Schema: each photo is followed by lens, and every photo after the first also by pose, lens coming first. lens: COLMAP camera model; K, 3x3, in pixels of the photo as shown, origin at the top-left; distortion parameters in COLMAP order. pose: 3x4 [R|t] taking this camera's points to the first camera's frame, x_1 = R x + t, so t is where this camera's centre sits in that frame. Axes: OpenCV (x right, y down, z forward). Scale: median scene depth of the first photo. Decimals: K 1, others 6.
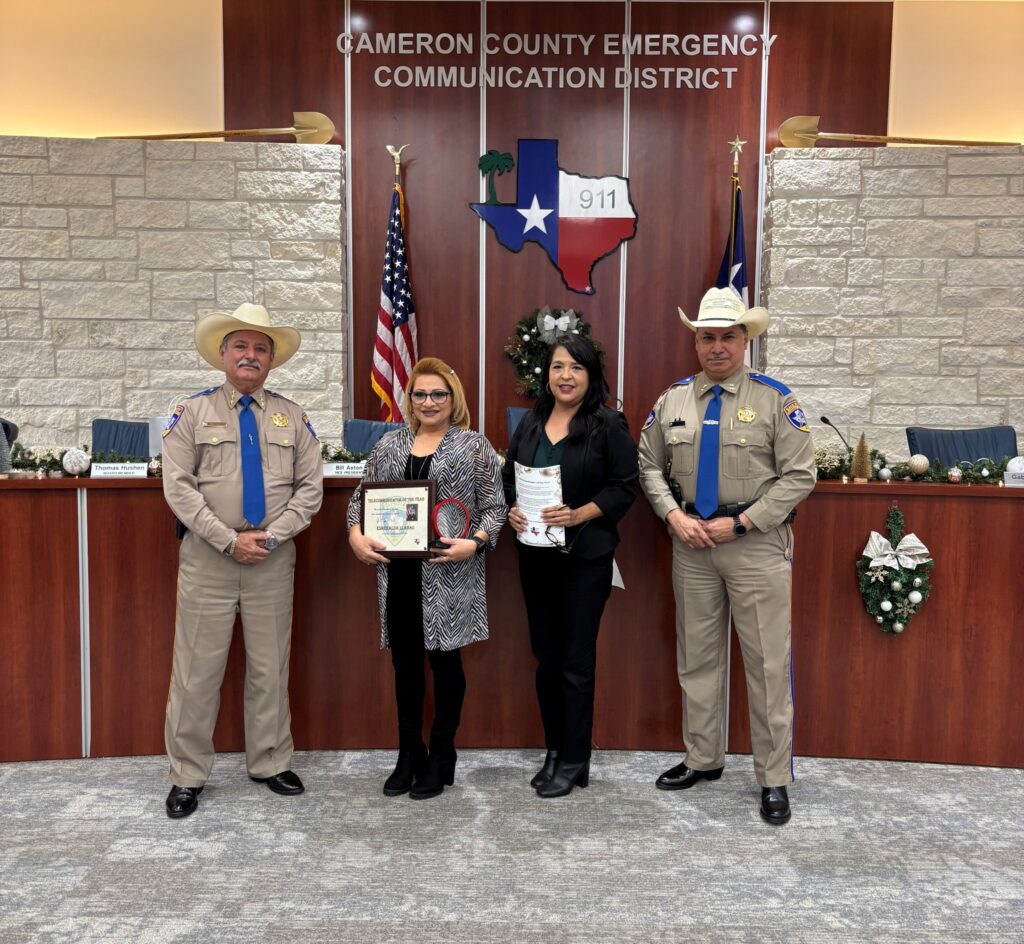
lens RADIAL K [[997.2, 0, 515.8], [0, 997.2, 444.7], [0, 0, 1]] dist [0.007886, 0.034233]
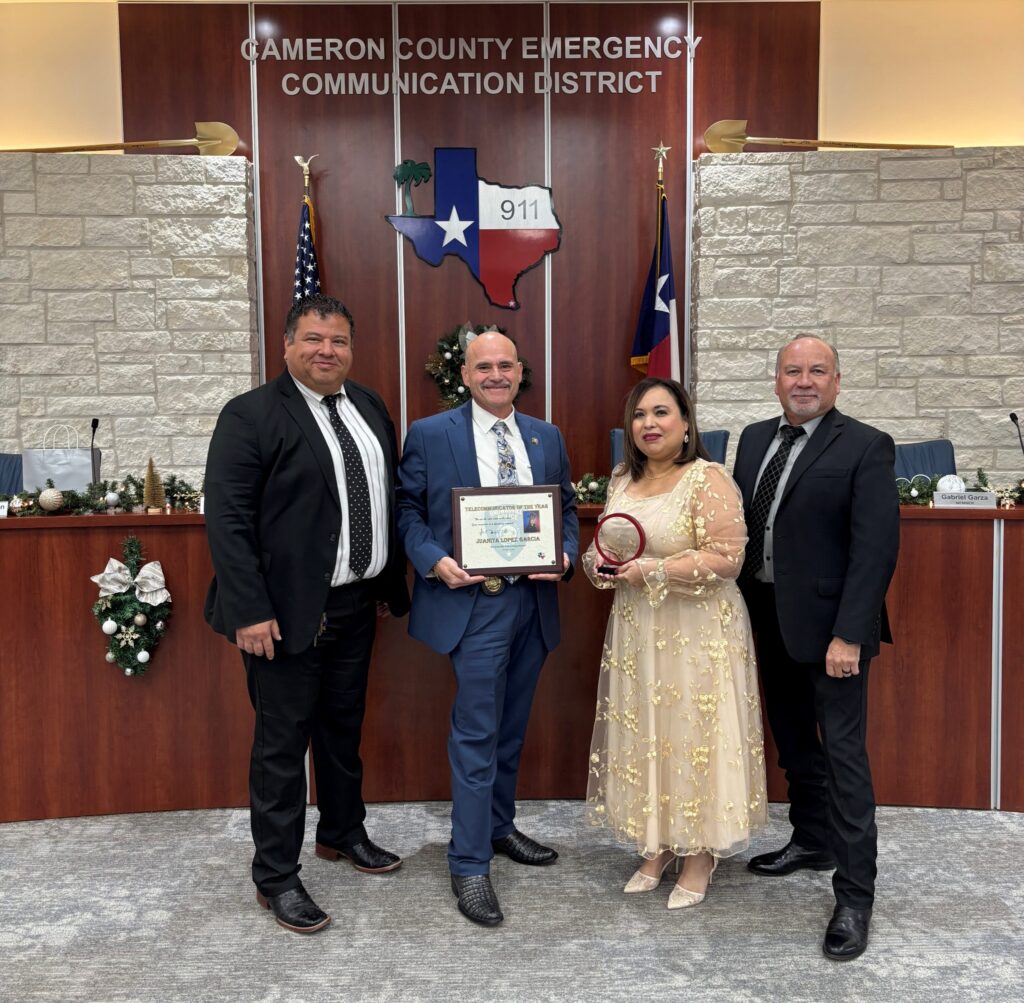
lens RADIAL K [[1004.3, 0, 499.9], [0, 1004.3, 452.6], [0, 0, 1]] dist [0.003227, 0.039382]
pose [[0.999555, -0.019687, 0.022416, 0.039183], [0.019870, 0.999771, -0.007994, -0.006340], [-0.022254, 0.008435, 0.999717, 0.042549]]
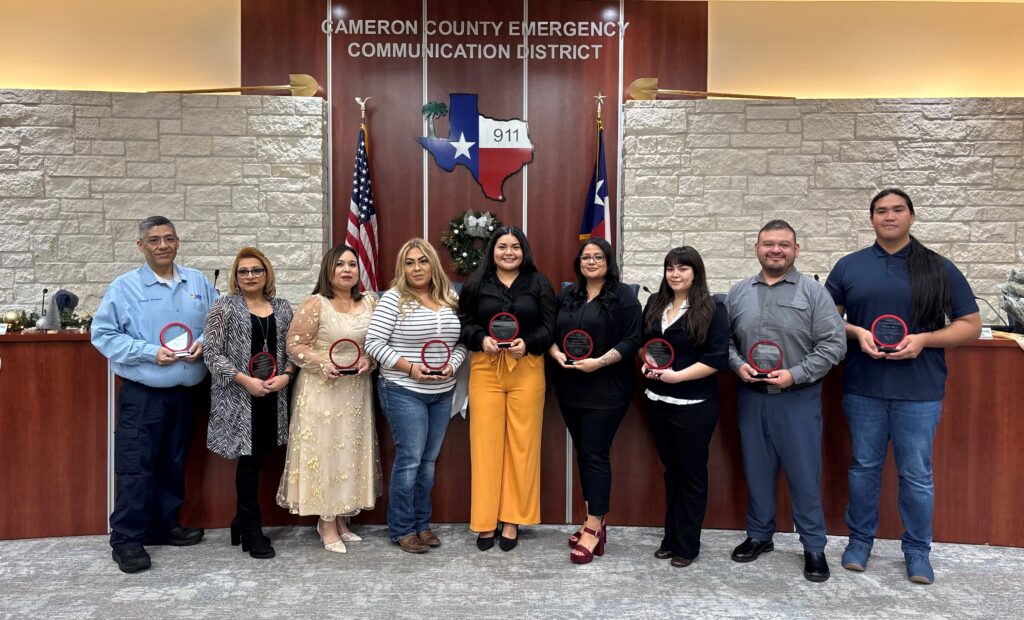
lens RADIAL K [[741.5, 0, 512.0], [0, 741.5, 268.2], [0, 0, 1]] dist [0.031534, -0.010833]
pose [[0.999702, -0.004384, 0.024034, 0.067651], [0.005727, 0.998407, -0.056135, 0.003261], [-0.023749, 0.056256, 0.998134, -0.048199]]
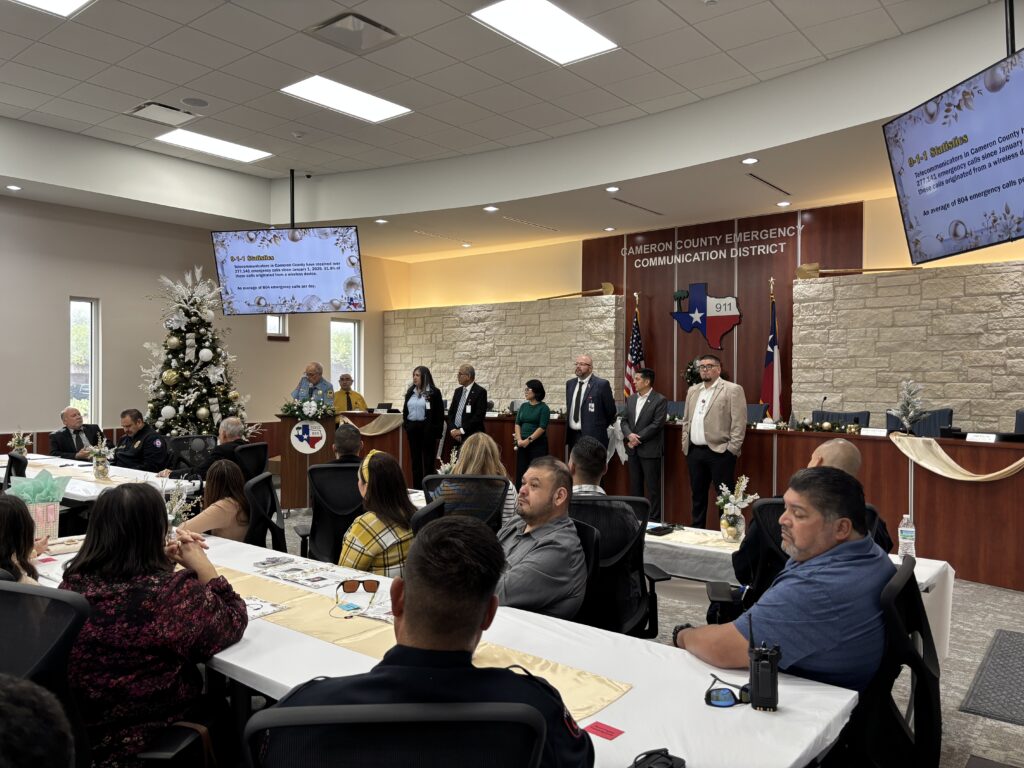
lens RADIAL K [[764.3, 0, 512.0], [0, 764.3, 384.0], [0, 0, 1]] dist [0.008572, 0.001870]
pose [[0.777595, -0.003104, -0.628758, 0.818613], [-0.047567, 0.996832, -0.063748, 0.054697], [0.626964, 0.079478, 0.774984, -0.616560]]
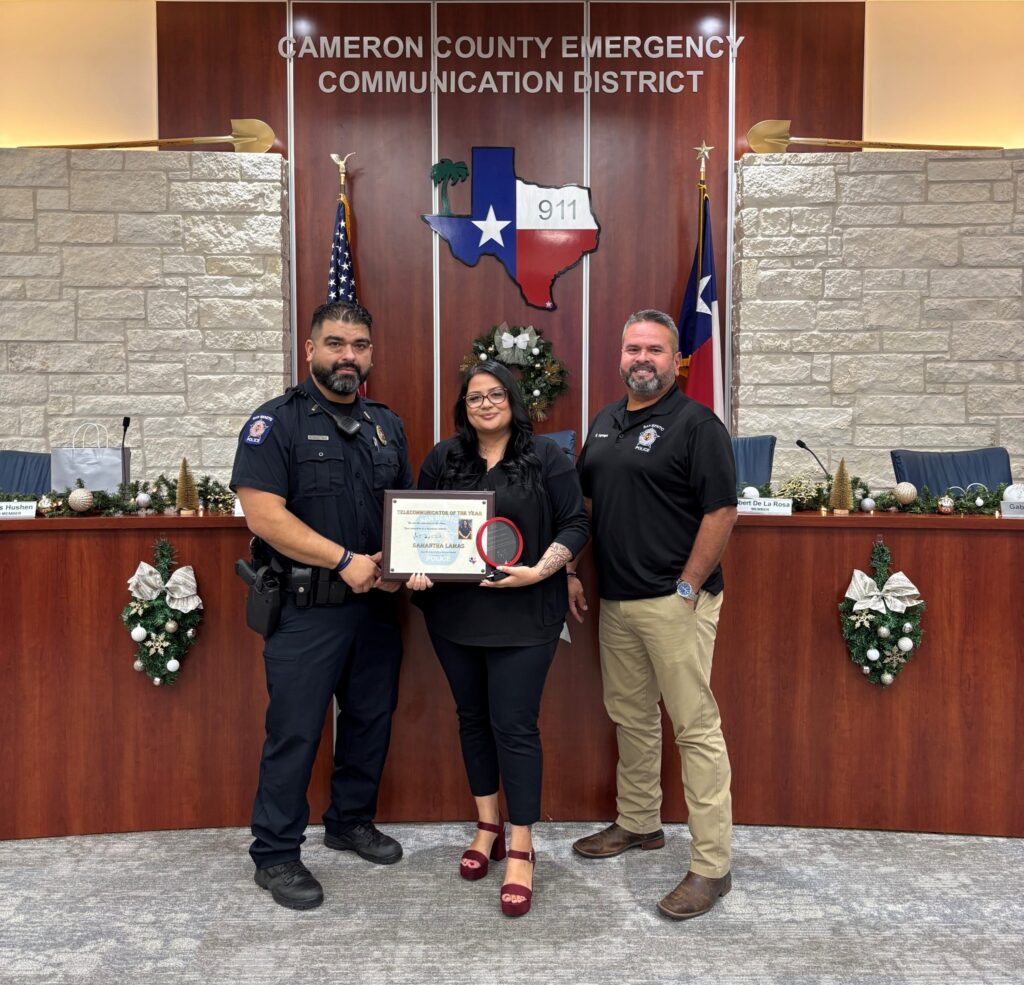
lens RADIAL K [[1007.4, 0, 509.2], [0, 1007.4, 424.9], [0, 0, 1]] dist [0.020786, 0.002910]
pose [[0.999890, -0.009877, 0.011096, 0.025262], [0.010320, 0.999123, -0.040570, -0.005537], [-0.010685, 0.040680, 0.999115, 0.062677]]
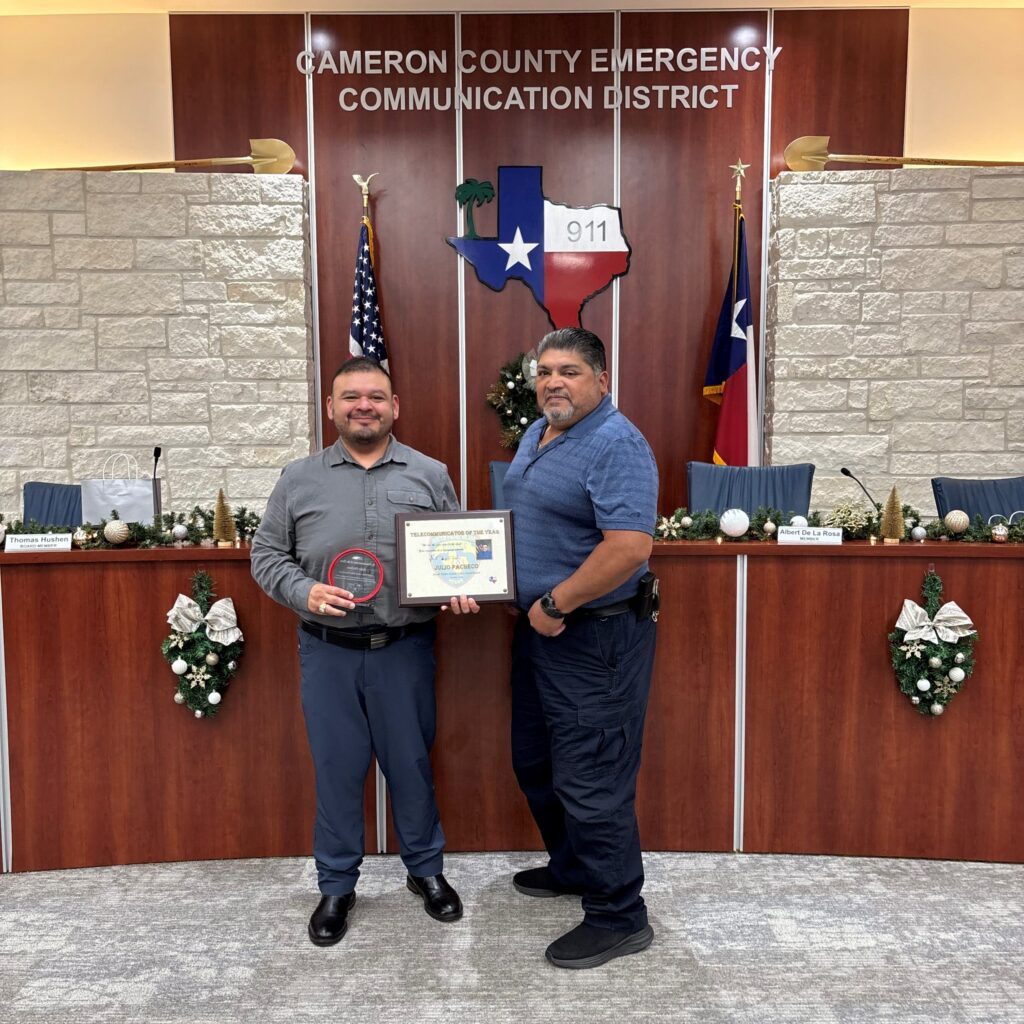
lens RADIAL K [[1013.1, 0, 512.0], [0, 1013.1, 512.0], [0, 0, 1]] dist [0.001656, 0.039730]
pose [[0.999882, -0.014702, 0.004555, 0.006237], [0.014633, 0.999785, 0.014712, -0.004815], [-0.004770, -0.014643, 0.999881, 0.074260]]
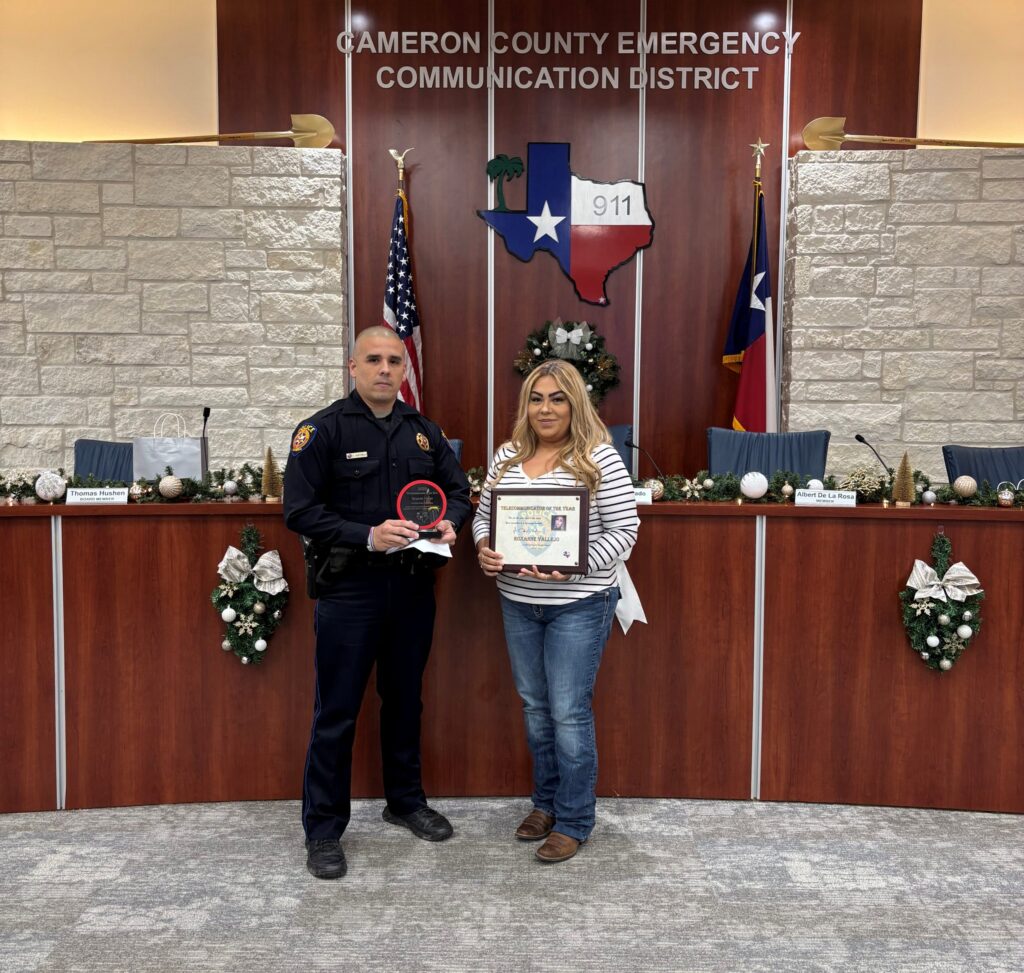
lens RADIAL K [[1005.8, 0, 524.2], [0, 1005.8, 455.5], [0, 0, 1]] dist [0.008988, 0.032509]
pose [[0.999995, -0.003054, 0.000772, -0.003090], [0.003059, 0.999979, -0.005695, -0.003210], [-0.000755, 0.005697, 0.999983, 0.045377]]
